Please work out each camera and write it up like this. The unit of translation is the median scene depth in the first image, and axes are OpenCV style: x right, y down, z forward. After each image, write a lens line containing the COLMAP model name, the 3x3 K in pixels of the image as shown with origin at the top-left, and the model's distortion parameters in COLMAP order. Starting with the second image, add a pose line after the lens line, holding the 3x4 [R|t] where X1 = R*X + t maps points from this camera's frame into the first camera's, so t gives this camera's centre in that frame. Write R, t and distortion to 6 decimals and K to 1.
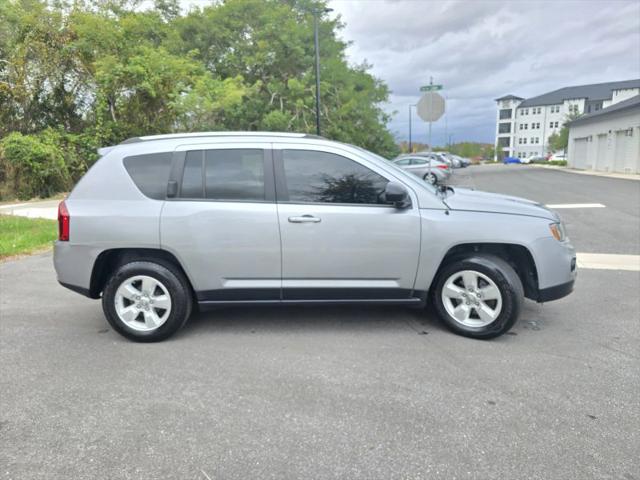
lens RADIAL K [[438.1, 0, 315.7], [0, 438.1, 231.6], [0, 0, 1]] dist [0.048528, -0.045727]
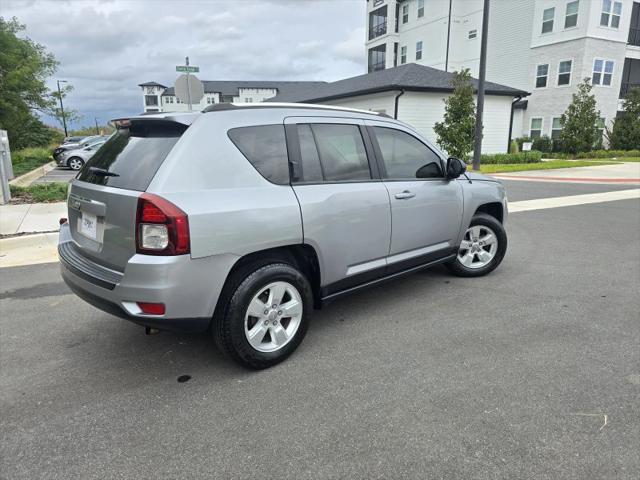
lens RADIAL K [[438.1, 0, 315.7], [0, 438.1, 231.6], [0, 0, 1]] dist [0.048528, -0.045727]
pose [[0.708445, -0.126252, 0.694382, -0.869229], [0.105397, 0.991763, 0.072790, -0.038279], [-0.697852, 0.021618, 0.715916, 0.386427]]
